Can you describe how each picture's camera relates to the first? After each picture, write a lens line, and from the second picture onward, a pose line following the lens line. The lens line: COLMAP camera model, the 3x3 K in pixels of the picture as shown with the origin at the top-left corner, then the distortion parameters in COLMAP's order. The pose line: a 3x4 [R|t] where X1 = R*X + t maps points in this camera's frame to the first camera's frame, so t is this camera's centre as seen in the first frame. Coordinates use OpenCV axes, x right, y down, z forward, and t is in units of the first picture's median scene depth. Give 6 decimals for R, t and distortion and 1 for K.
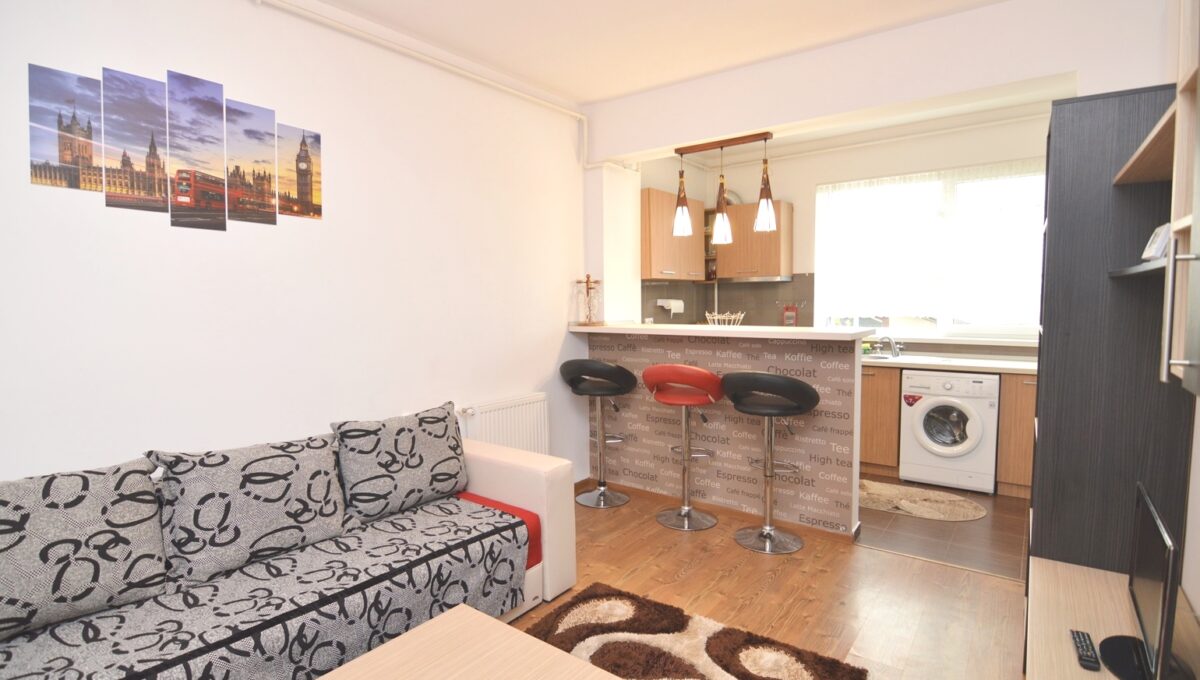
lens RADIAL K [[589.8, 0, 594.9], [0, 589.8, 339.5], [0, 0, 1]] dist [-0.010687, -0.008526]
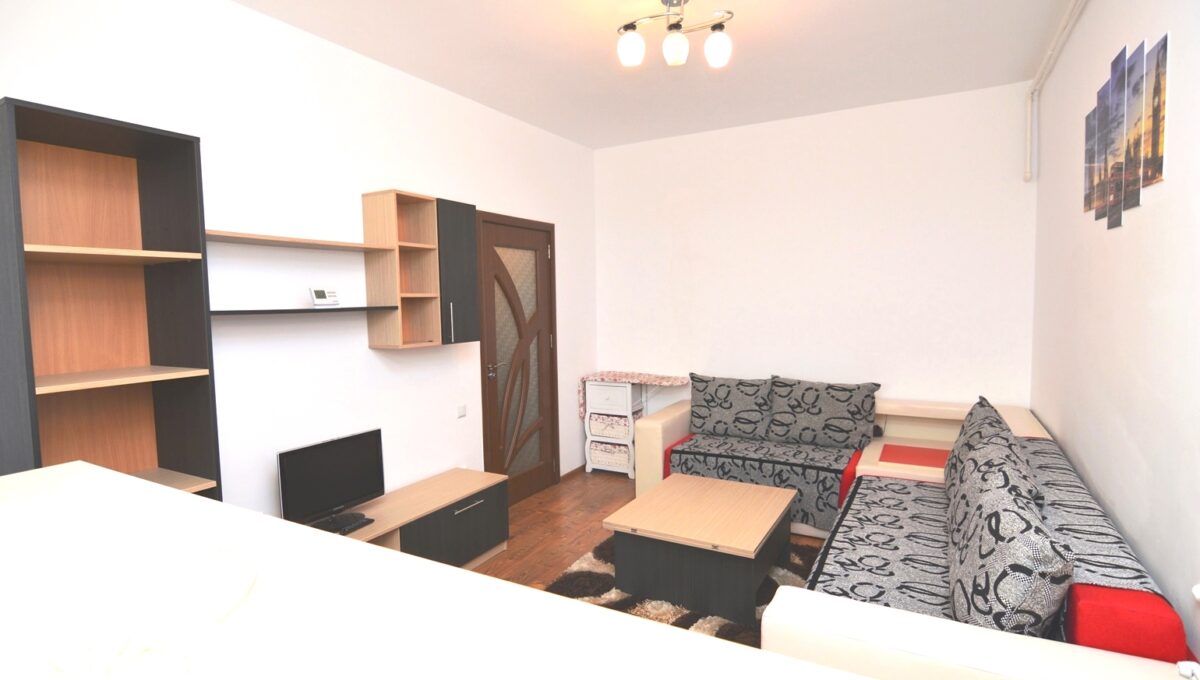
lens RADIAL K [[589.8, 0, 583.6], [0, 589.8, 344.6], [0, 0, 1]] dist [-0.010687, -0.008526]
pose [[-0.993240, 0.035126, -0.110637, 0.209486], [0.018309, 0.988592, 0.149503, -0.153583], [0.114626, 0.146467, -0.982552, 1.713211]]
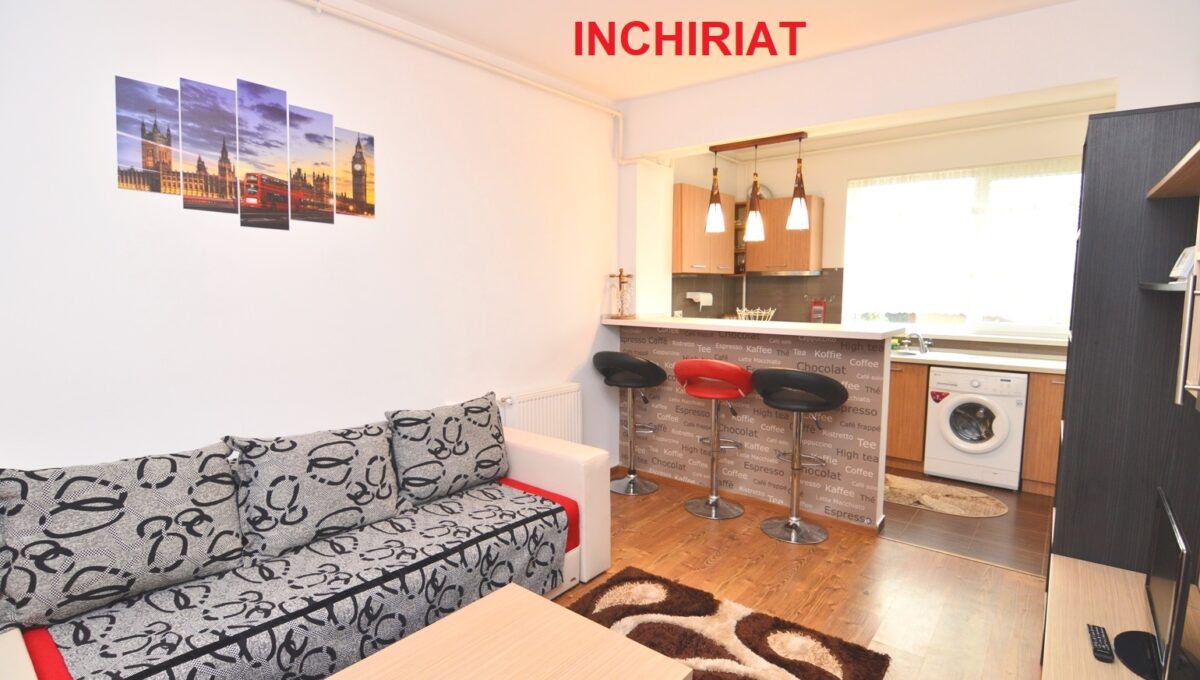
lens RADIAL K [[589.8, 0, 594.5], [0, 589.8, 340.3], [0, 0, 1]] dist [-0.010687, -0.008526]
pose [[0.999285, 0.015902, -0.034291, -0.035172], [-0.014956, 0.999505, 0.027687, -0.022936], [0.034715, -0.027155, 0.999028, -0.050563]]
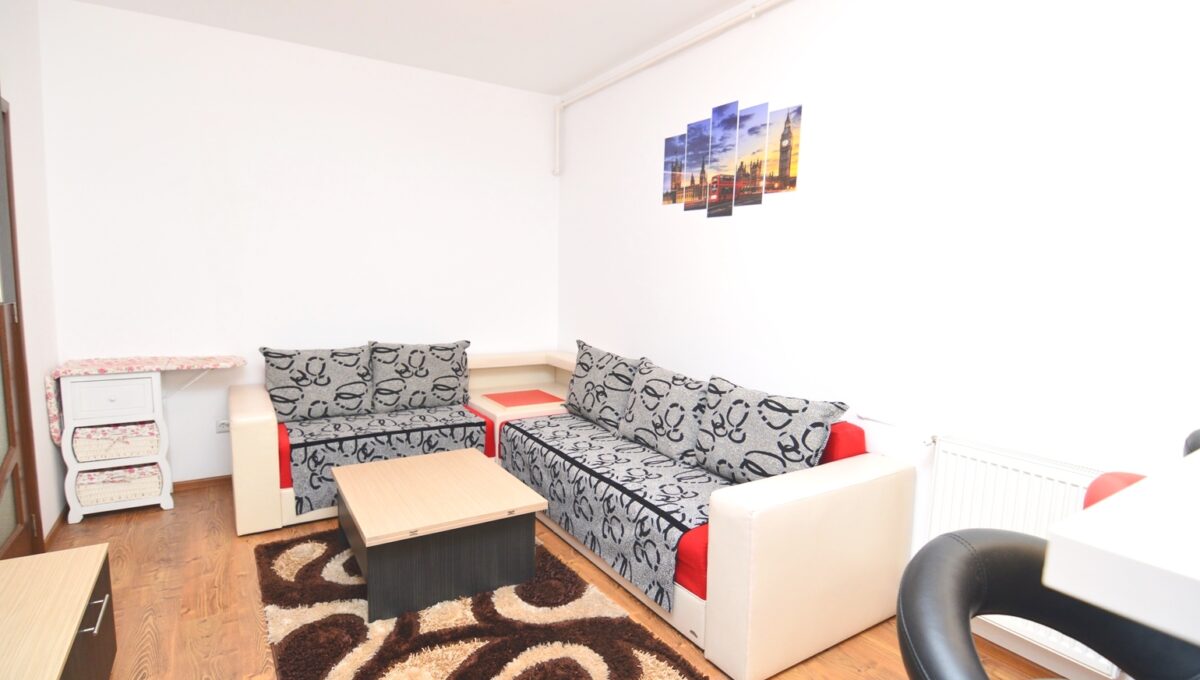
lens RADIAL K [[589.8, 0, 592.2], [0, 589.8, 343.6], [0, 0, 1]] dist [-0.010687, -0.008526]
pose [[-0.359650, 0.105621, -0.927090, 0.713913], [-0.083892, 0.985889, 0.144865, -0.067673], [0.929308, 0.129876, -0.345714, 1.185635]]
